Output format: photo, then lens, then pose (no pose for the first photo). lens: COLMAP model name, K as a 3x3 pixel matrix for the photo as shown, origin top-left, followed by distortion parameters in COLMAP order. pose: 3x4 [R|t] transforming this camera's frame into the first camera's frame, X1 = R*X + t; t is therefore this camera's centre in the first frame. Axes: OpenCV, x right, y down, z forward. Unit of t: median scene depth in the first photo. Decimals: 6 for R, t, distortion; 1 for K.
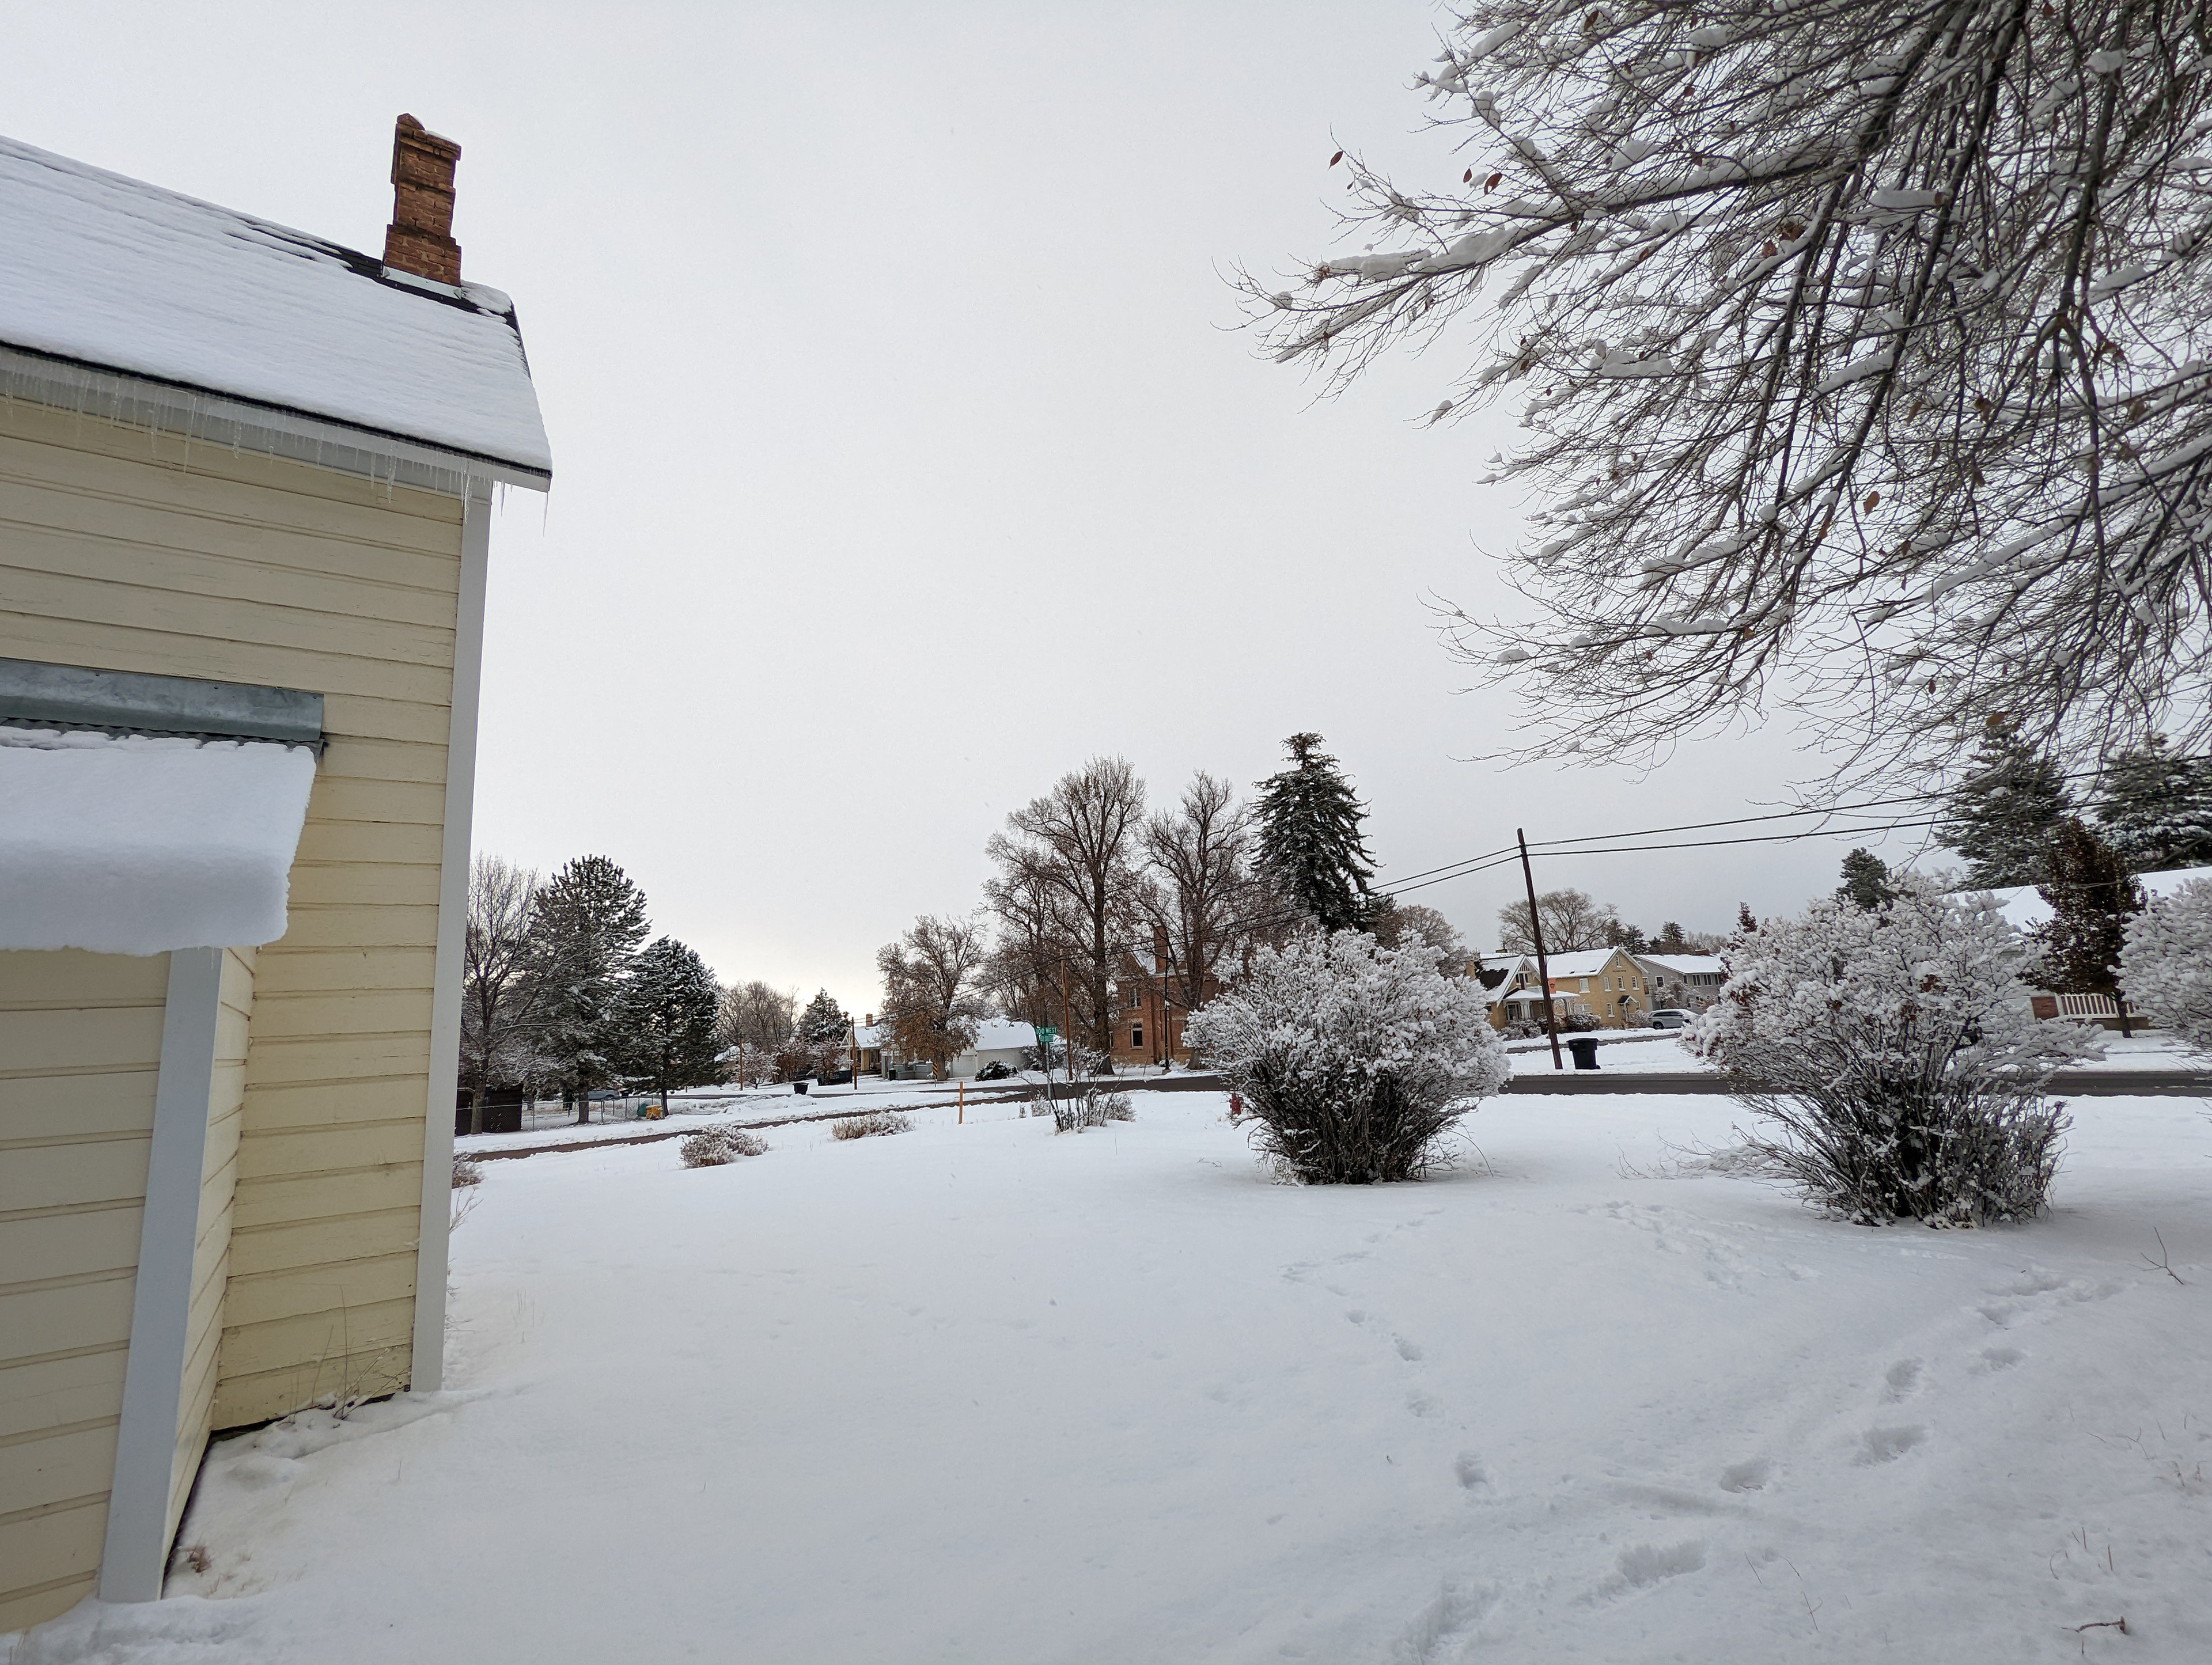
lens RADIAL K [[1051.1, 0, 1110.3], [0, 1051.1, 832.6], [0, 0, 1]] dist [-0.004686, 0.004843]
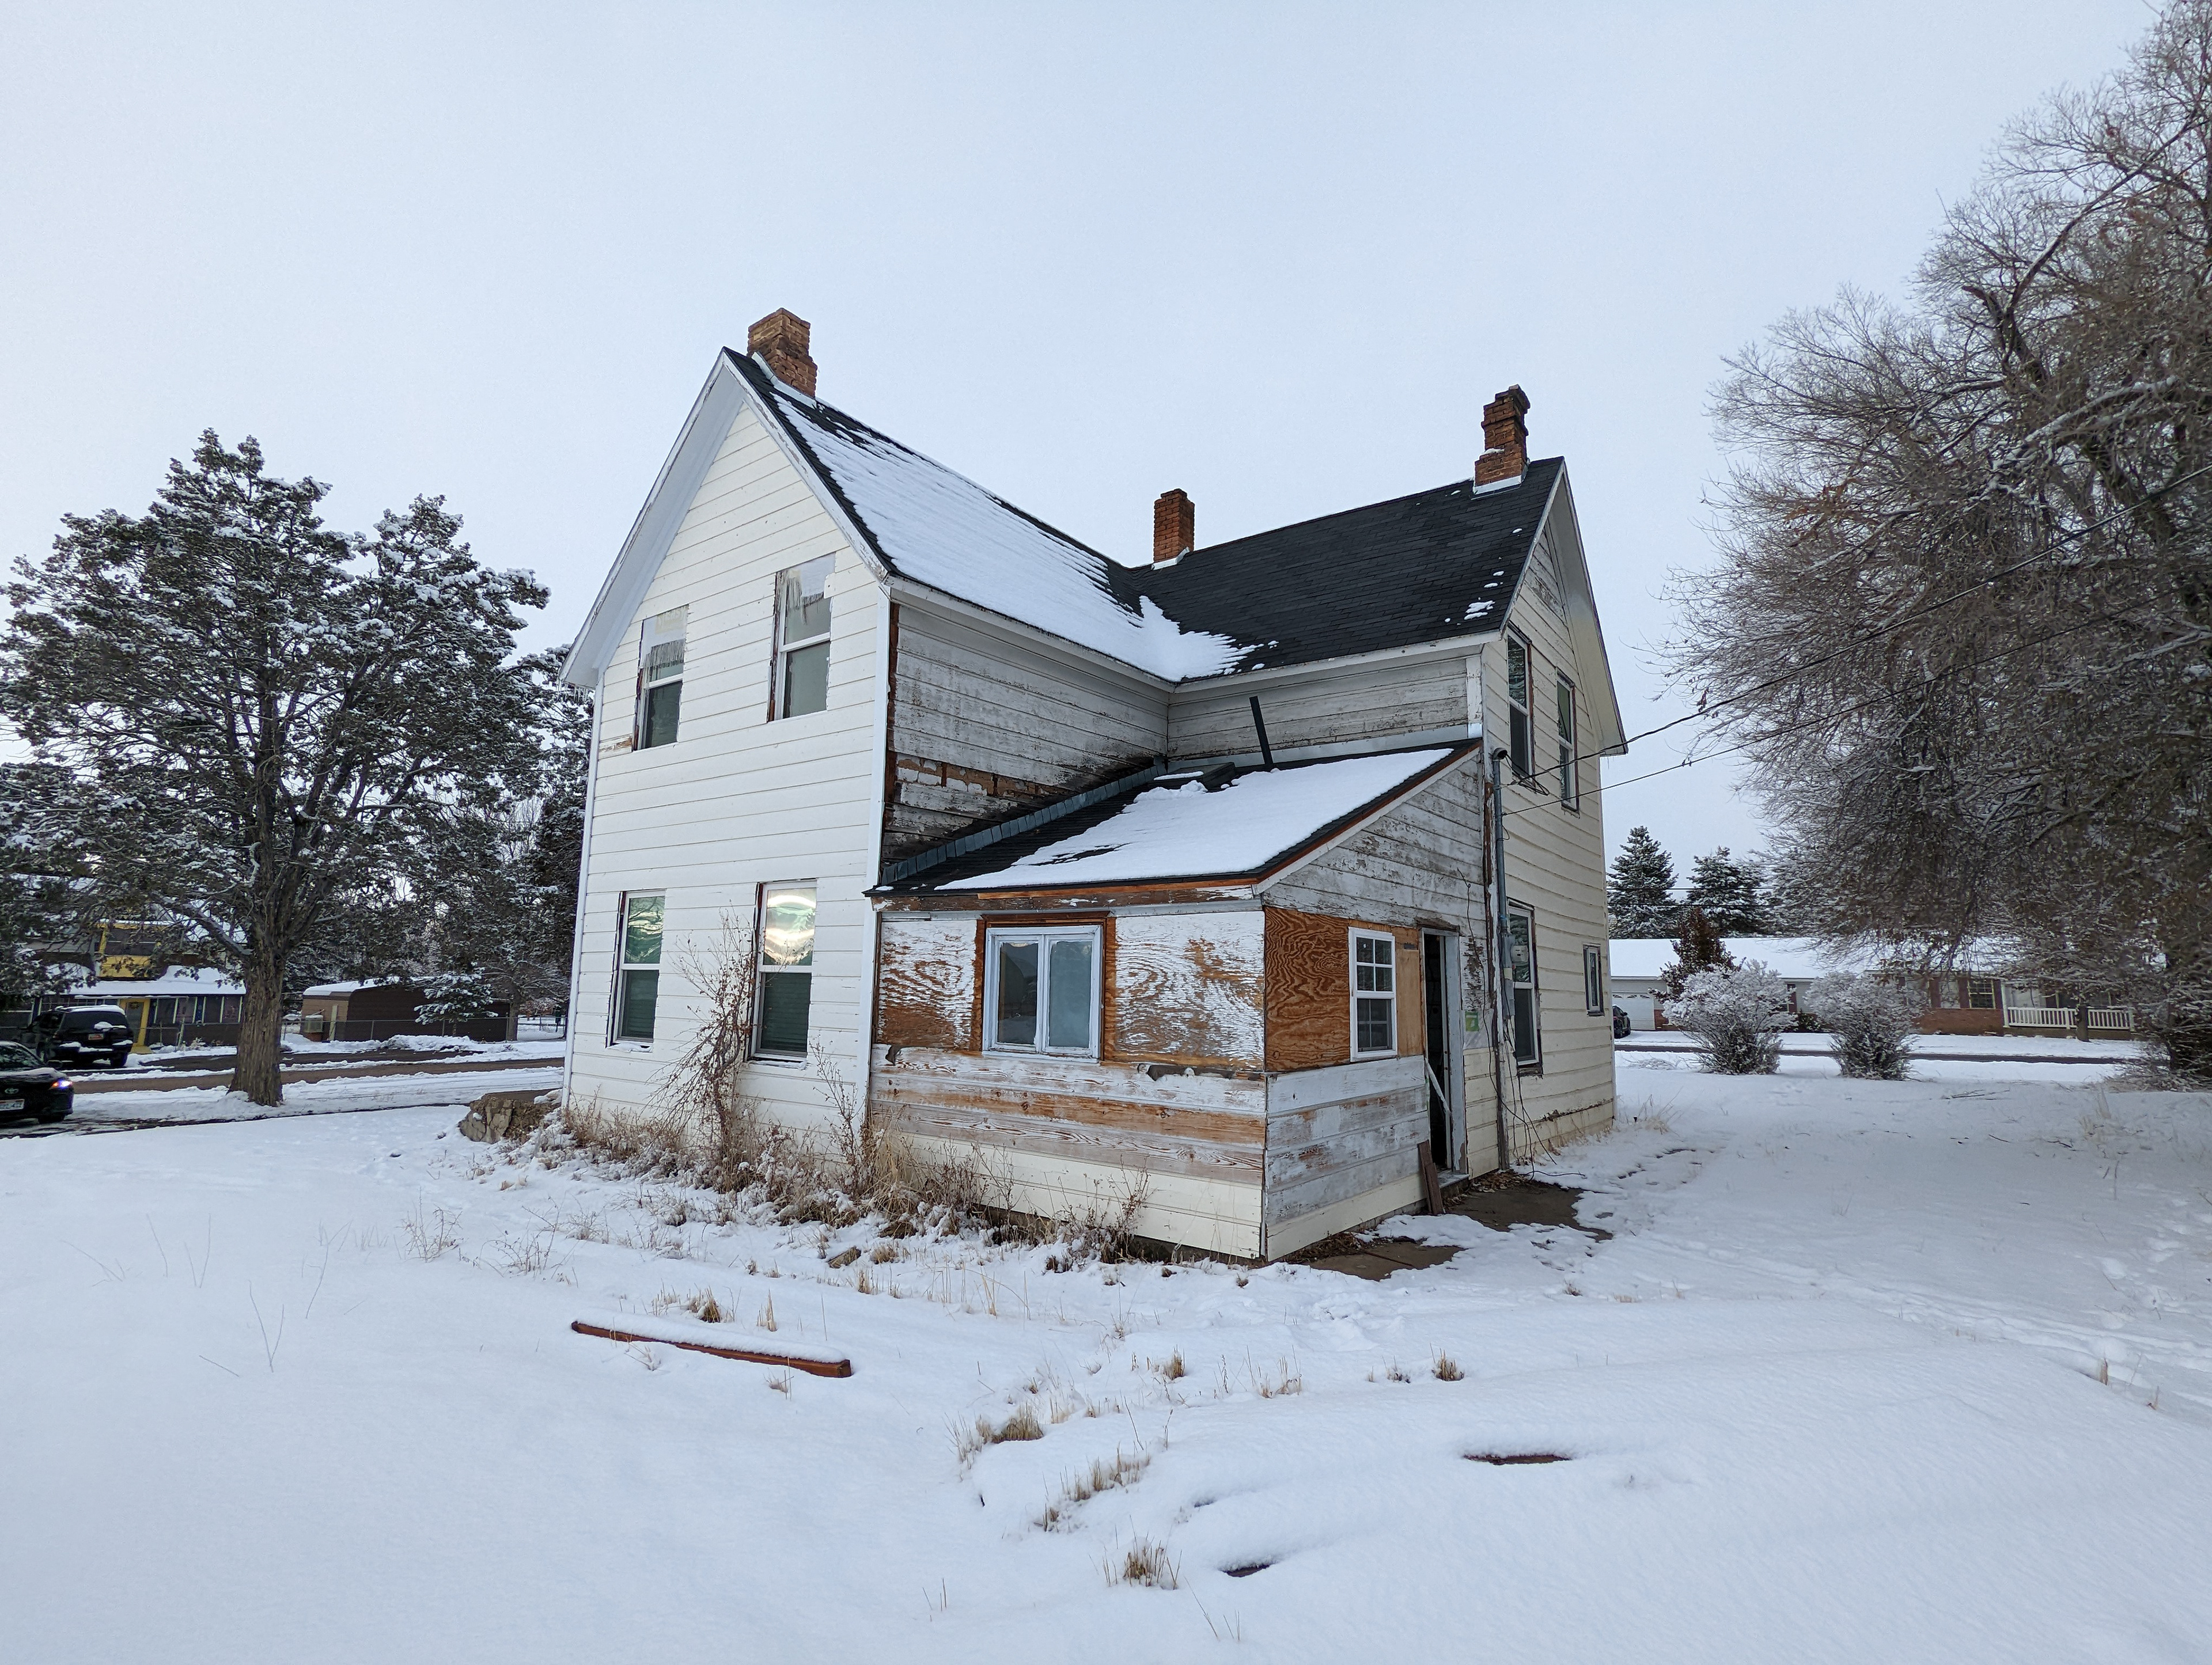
lens RADIAL K [[1051.1, 0, 1116.2], [0, 1051.1, 823.0], [0, 0, 1]] dist [-0.004686, 0.004843]
pose [[0.948502, 0.117410, 0.294207, -2.573800], [-0.123663, 0.992321, 0.002671, -0.184049], [-0.291634, -0.038916, 0.955738, -1.789046]]
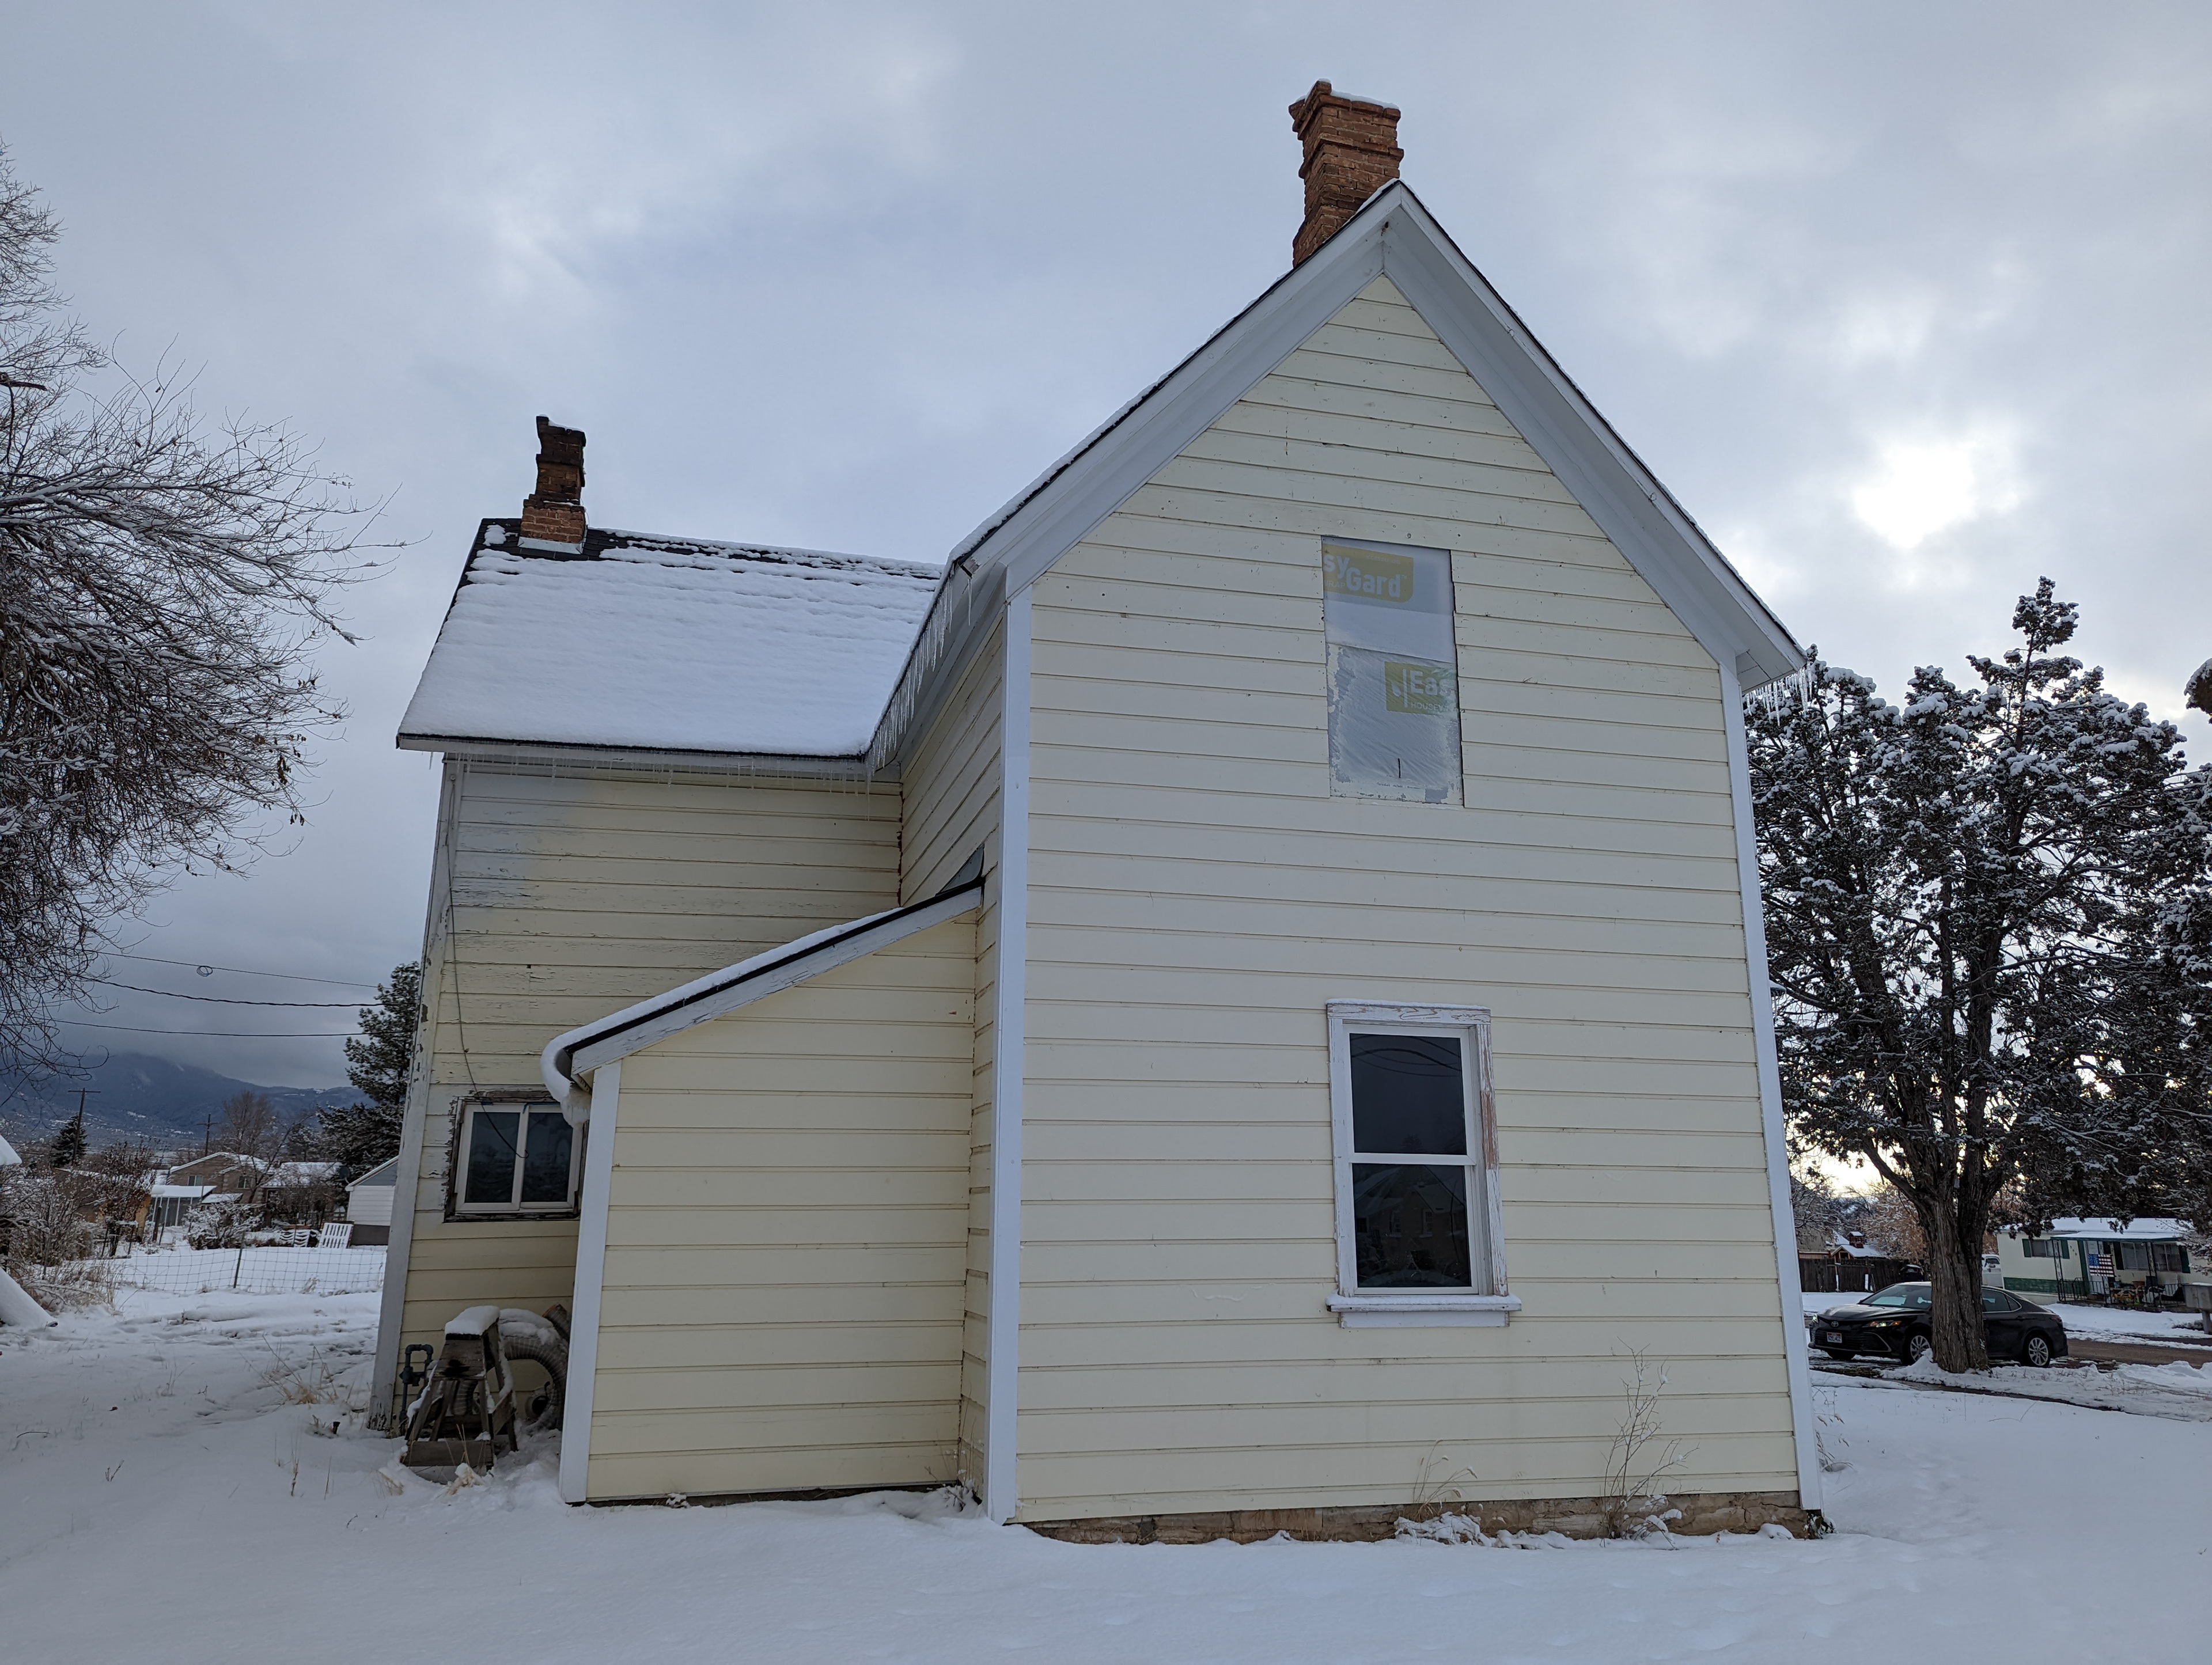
lens RADIAL K [[1551.6, 0, 1101.2], [0, 1551.6, 828.3], [0, 0, 1]] dist [0.071791, -0.066048]
pose [[-0.351434, -0.169370, -0.920765, 0.719325], [0.181070, 0.952633, -0.244342, 0.273384], [0.918536, -0.252593, -0.304120, 1.565176]]
